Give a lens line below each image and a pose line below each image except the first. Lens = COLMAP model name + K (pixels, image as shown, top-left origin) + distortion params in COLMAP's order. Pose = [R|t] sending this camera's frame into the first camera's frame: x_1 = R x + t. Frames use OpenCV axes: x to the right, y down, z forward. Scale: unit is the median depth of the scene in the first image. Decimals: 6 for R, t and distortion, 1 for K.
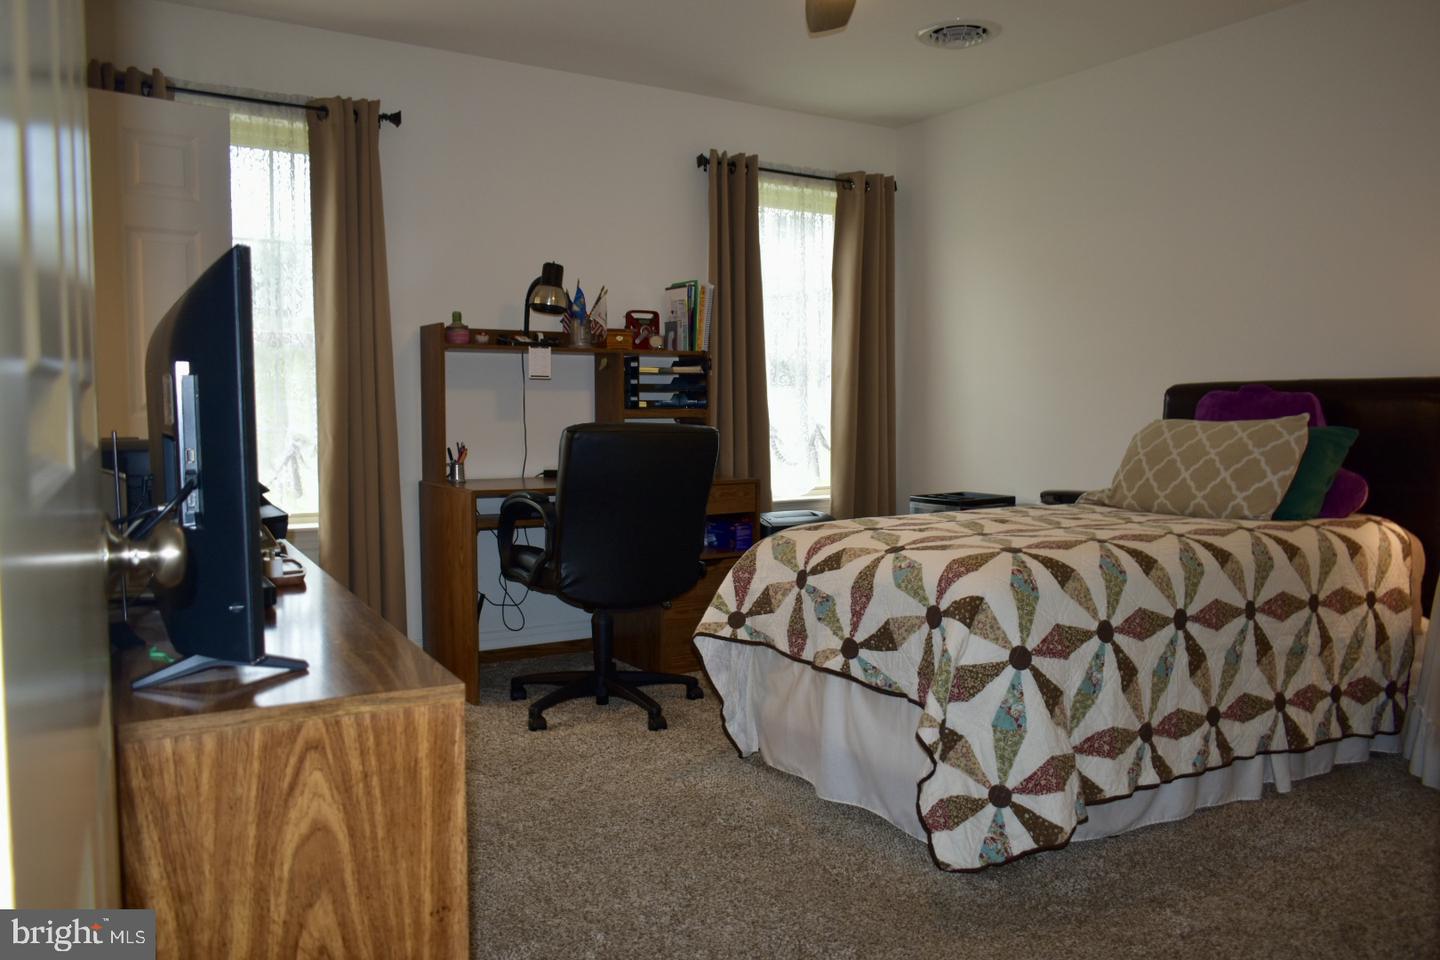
lens RADIAL K [[1100.8, 0, 715.2], [0, 1100.8, 477.5], [0, 0, 1]] dist [-0.024061, 0.007271]
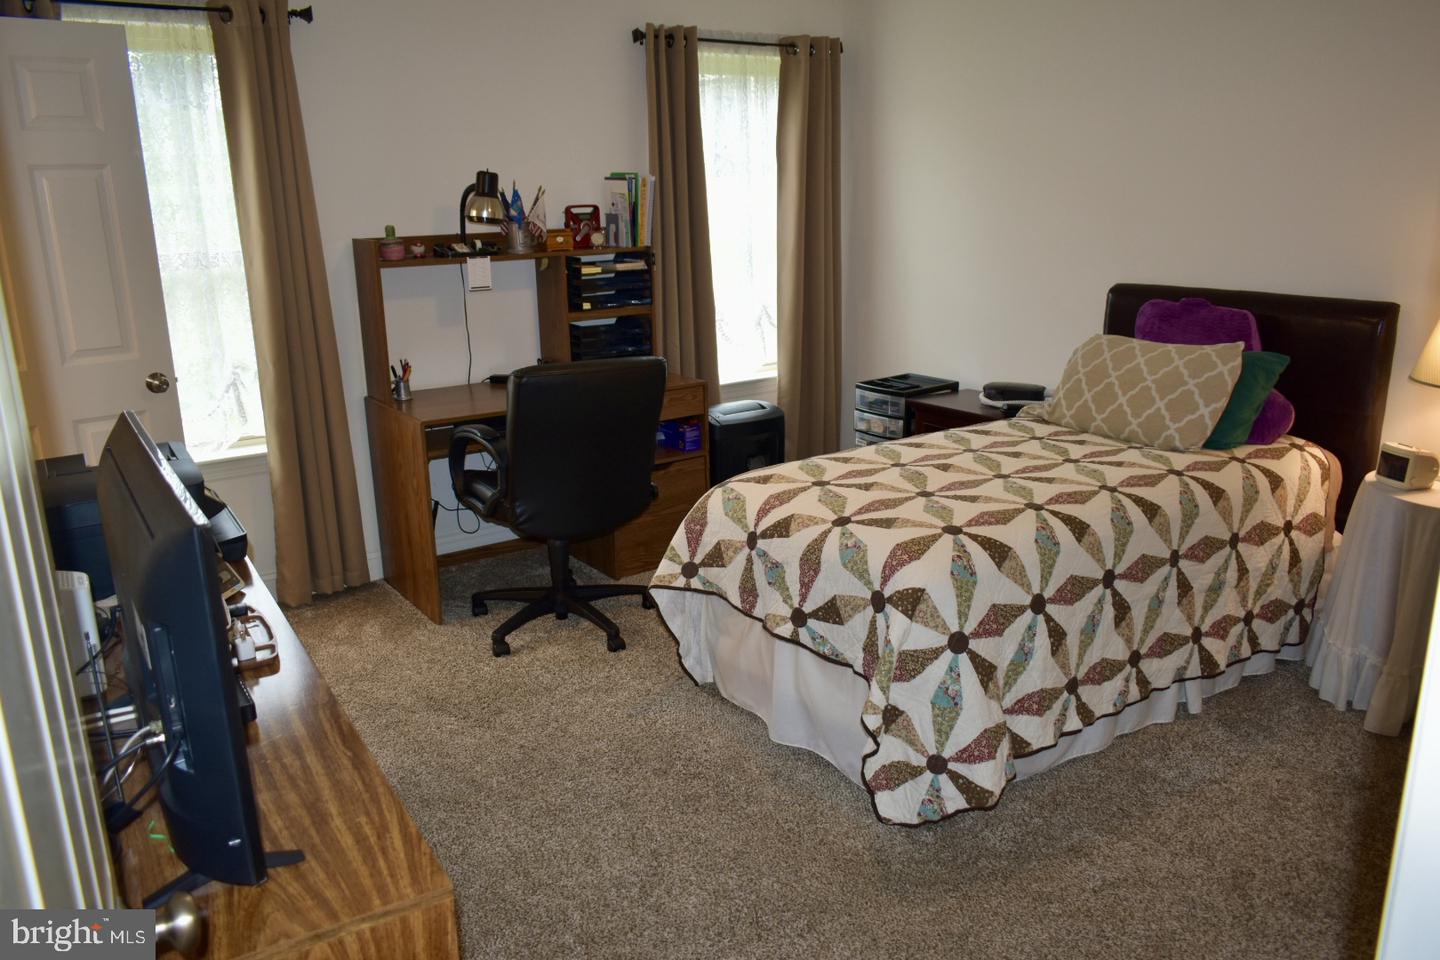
lens RADIAL K [[1100.8, 0, 715.3], [0, 1100.8, 480.8], [0, 0, 1]] dist [-0.024061, 0.007271]
pose [[0.998444, -0.032056, 0.045633, -0.001226], [0.022265, 0.979374, 0.200825, -0.160045], [-0.051129, -0.199496, 0.978564, -0.001673]]
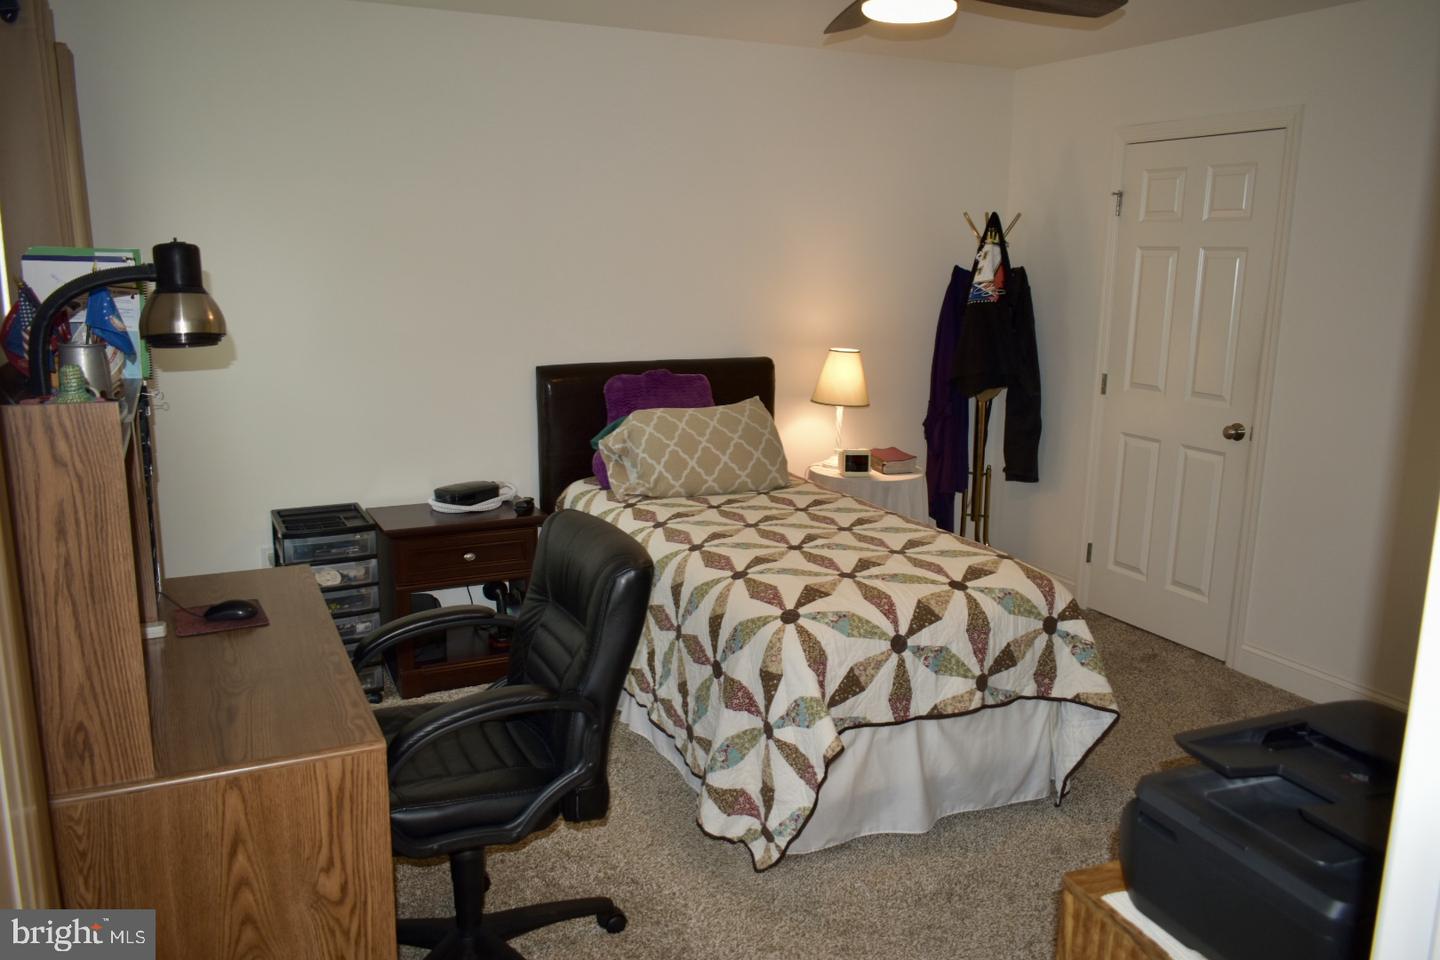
lens RADIAL K [[1100.8, 0, 719.8], [0, 1100.8, 476.4], [0, 0, 1]] dist [-0.024061, 0.007271]
pose [[0.111879, -0.196277, 0.974145, -0.811548], [0.052854, 0.980087, 0.191404, -0.235503], [-0.992315, 0.030073, 0.120026, 0.963610]]
